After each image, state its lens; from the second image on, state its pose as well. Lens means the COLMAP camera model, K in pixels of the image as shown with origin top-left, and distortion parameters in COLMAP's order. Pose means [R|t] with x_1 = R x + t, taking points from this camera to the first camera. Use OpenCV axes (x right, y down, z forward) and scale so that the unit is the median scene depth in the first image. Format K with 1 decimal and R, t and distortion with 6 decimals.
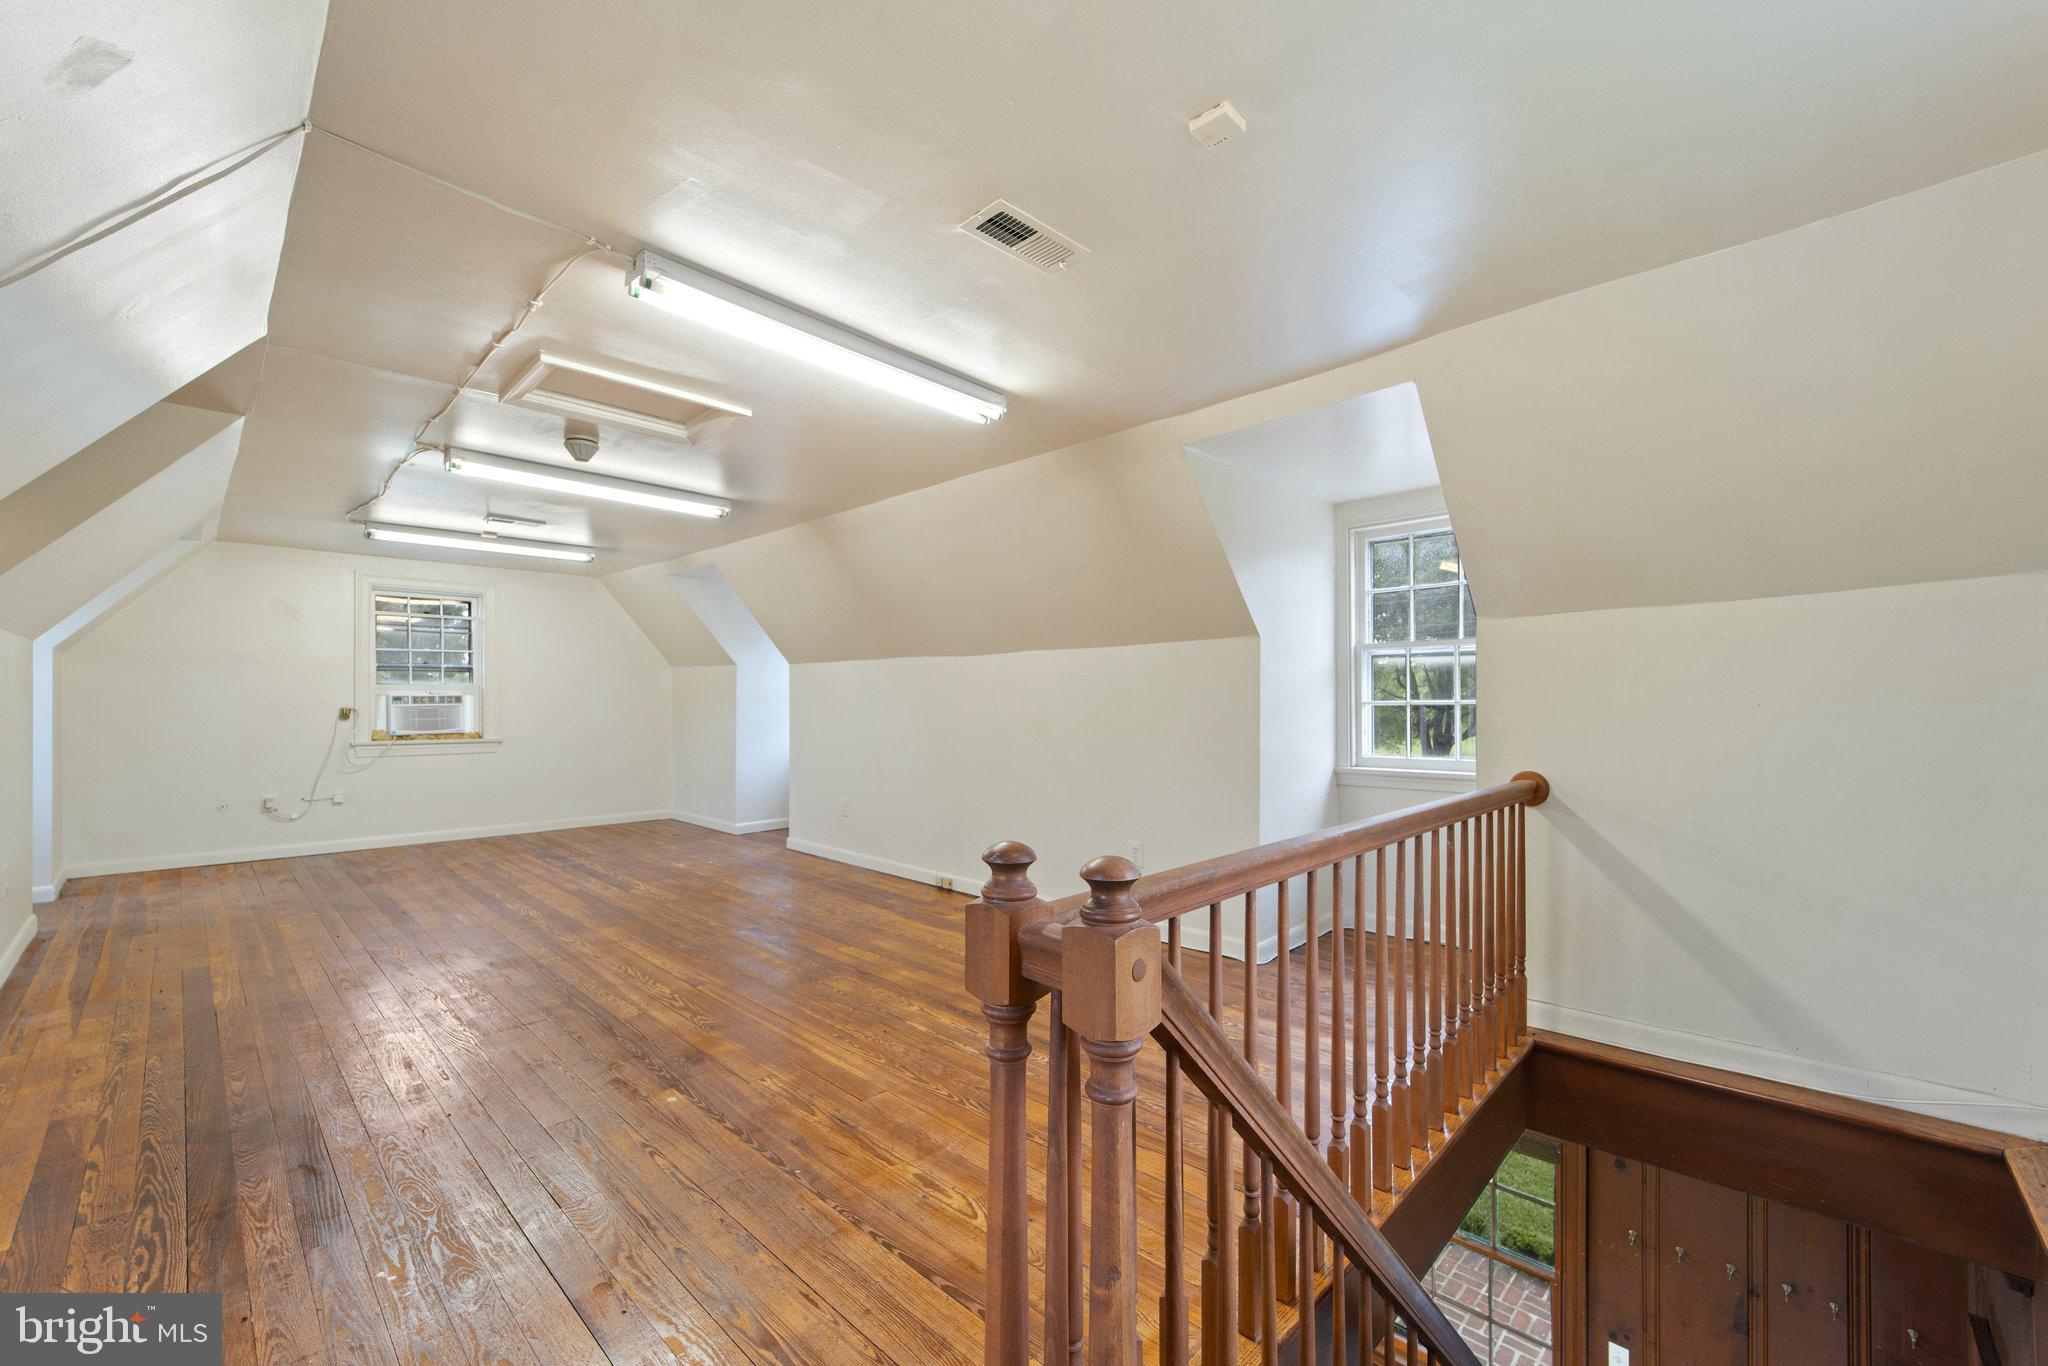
lens RADIAL K [[825.6, 0, 1006.9], [0, 825.6, 692.8], [0, 0, 1]] dist [0.008743, 0.000283]
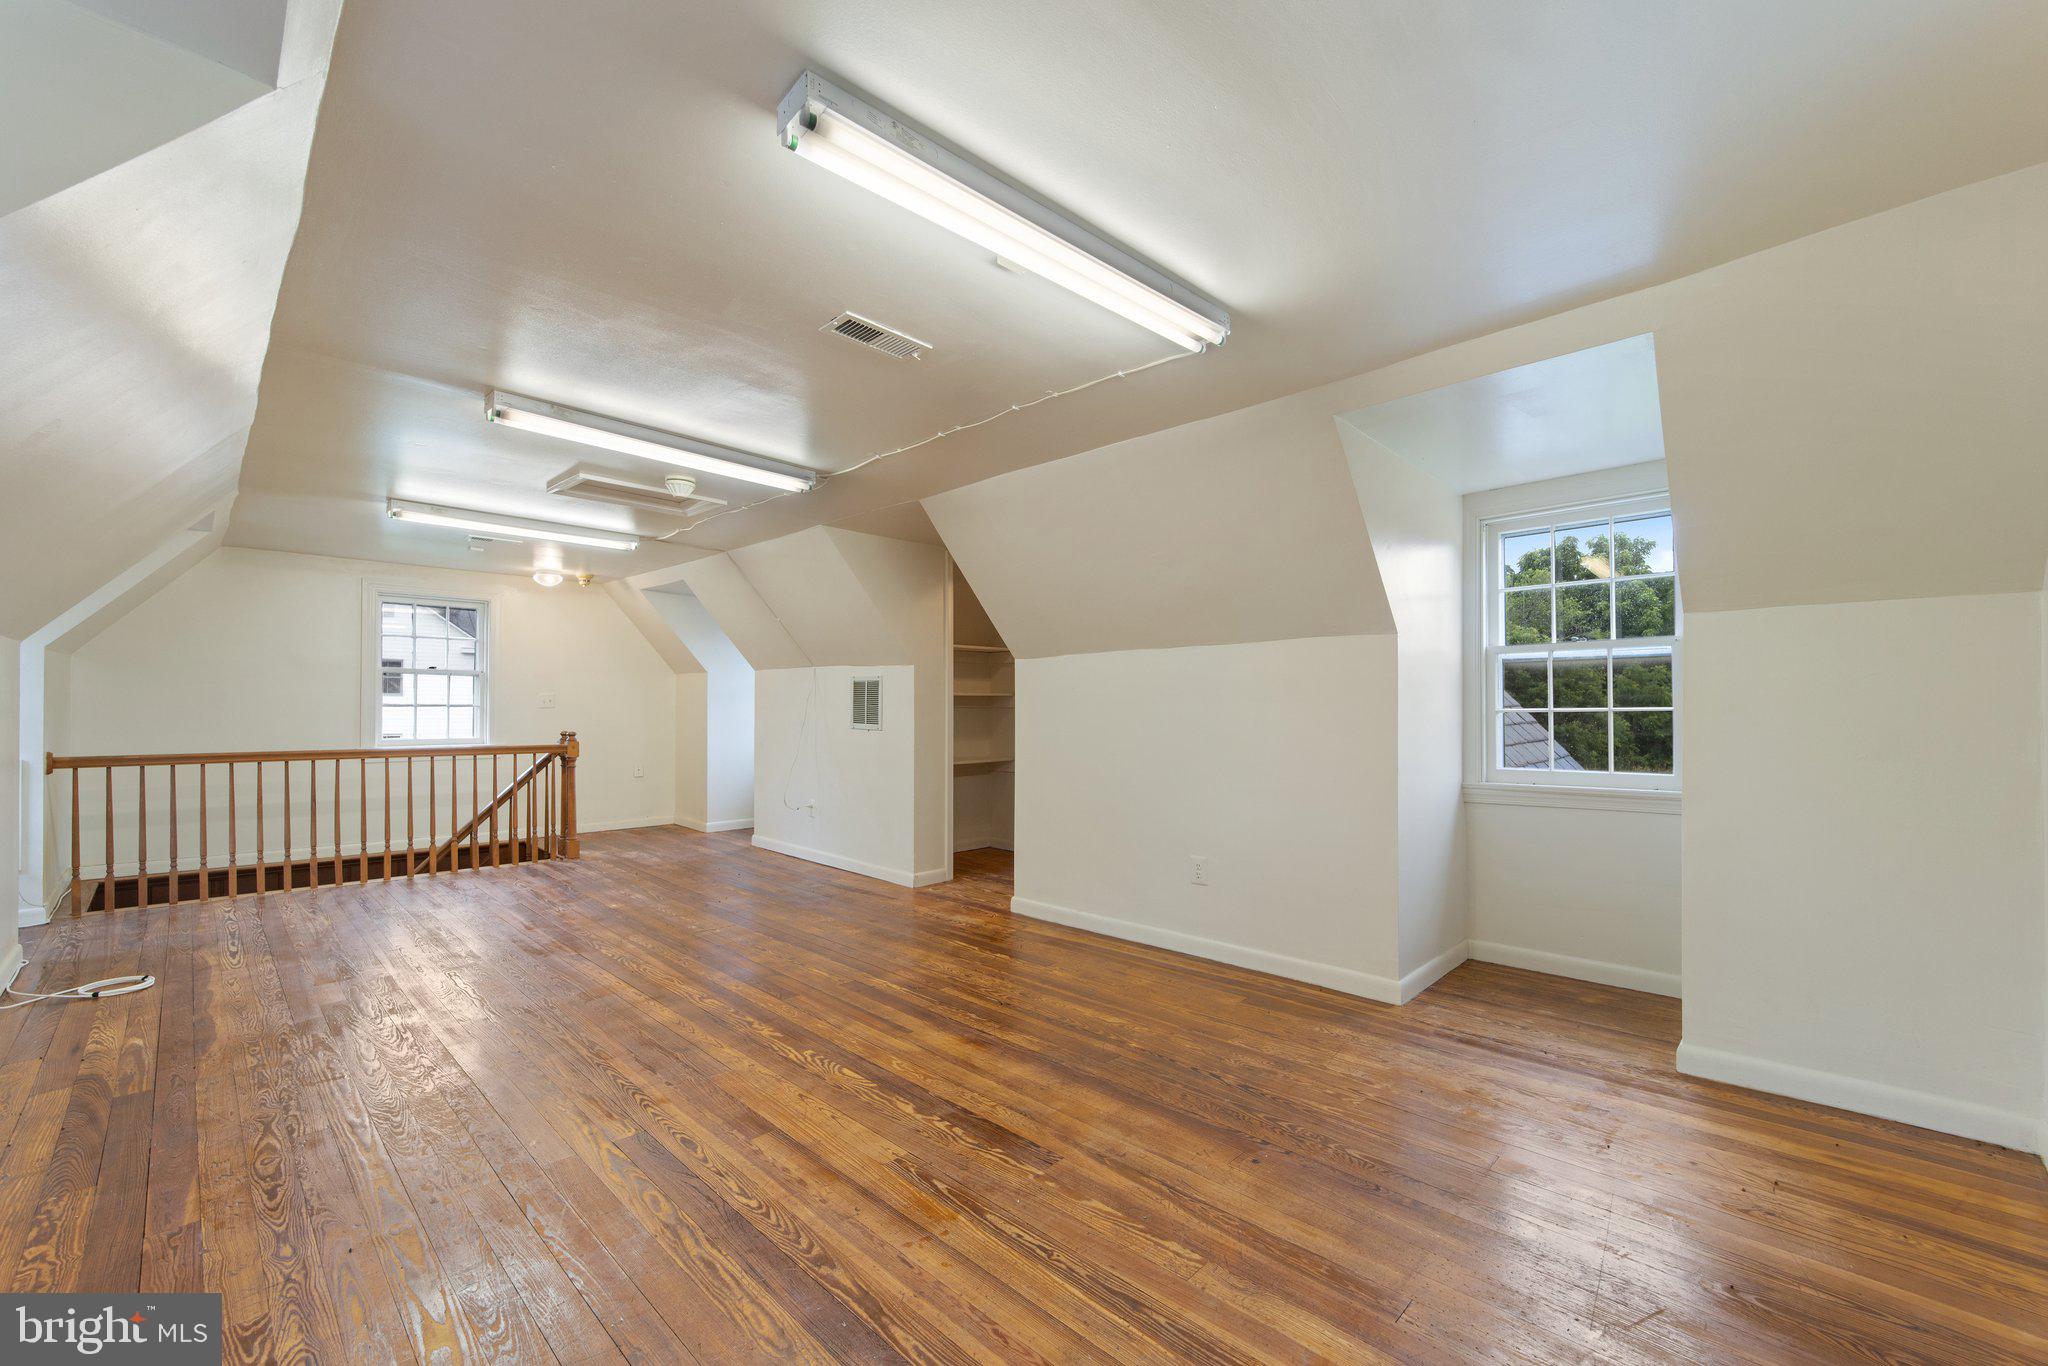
lens RADIAL K [[834.2, 0, 1019.8], [0, 834.2, 695.7], [0, 0, 1]] dist [0.005674, -0.003398]
pose [[-0.999999, -0.001201, -0.000981, -0.863587], [-0.001173, 0.999604, -0.028130, 0.022347], [0.001015, -0.028129, -0.999604, 1.896389]]
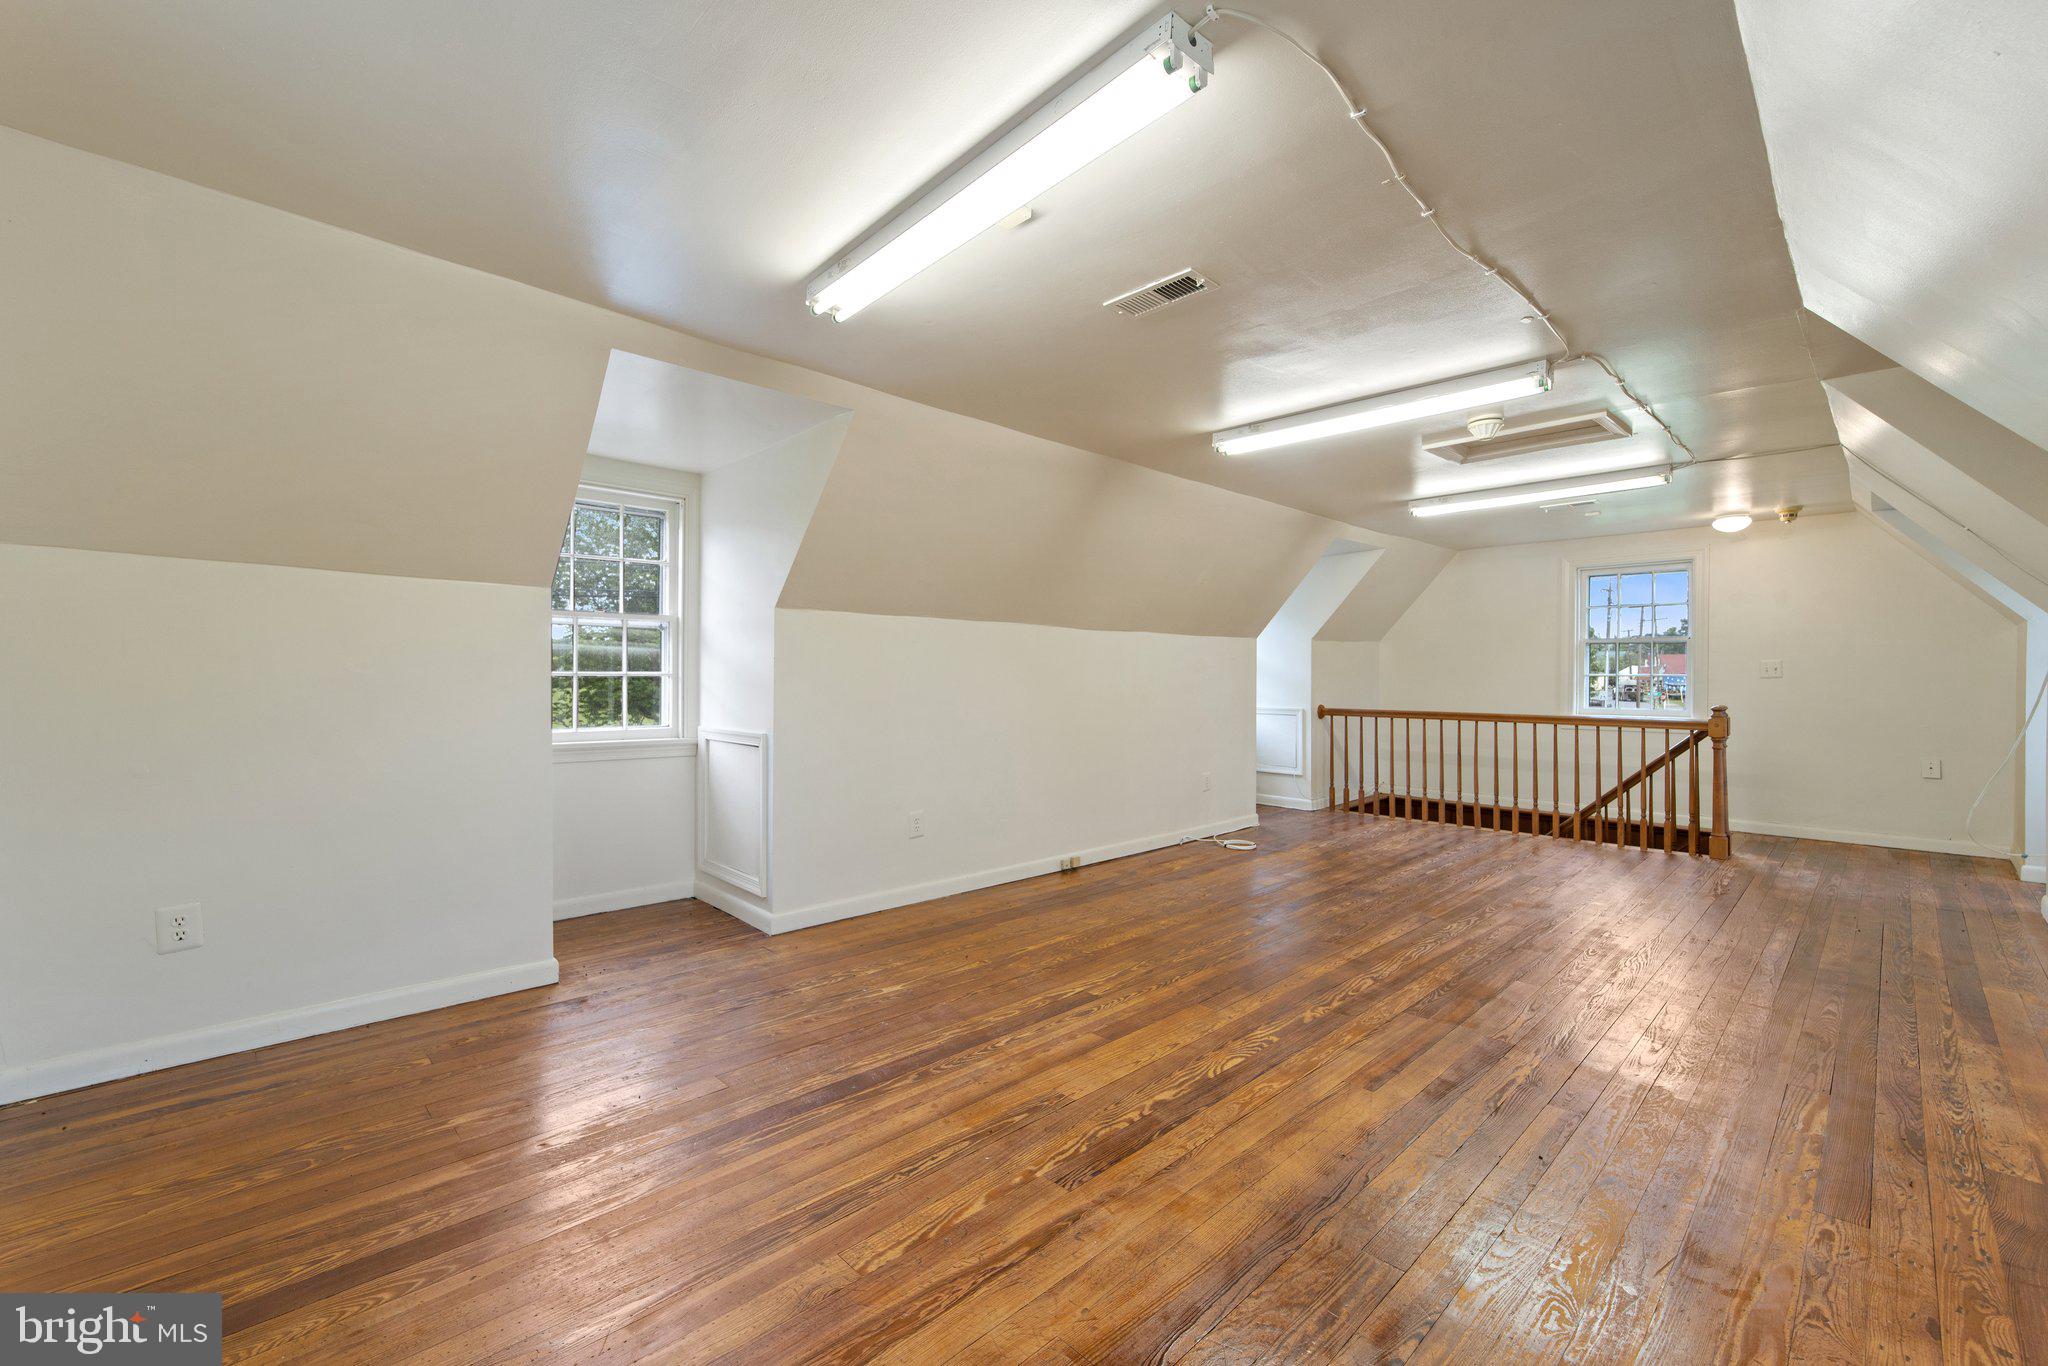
lens RADIAL K [[825.6, 0, 1015.3], [0, 825.6, 680.3], [0, 0, 1]] dist [0.008743, 0.000283]
pose [[0.026249, -0.004762, 0.999644, -1.363356], [-0.015680, 0.999864, 0.005174, 0.016658], [-0.999532, -0.015810, 0.026171, 1.364983]]
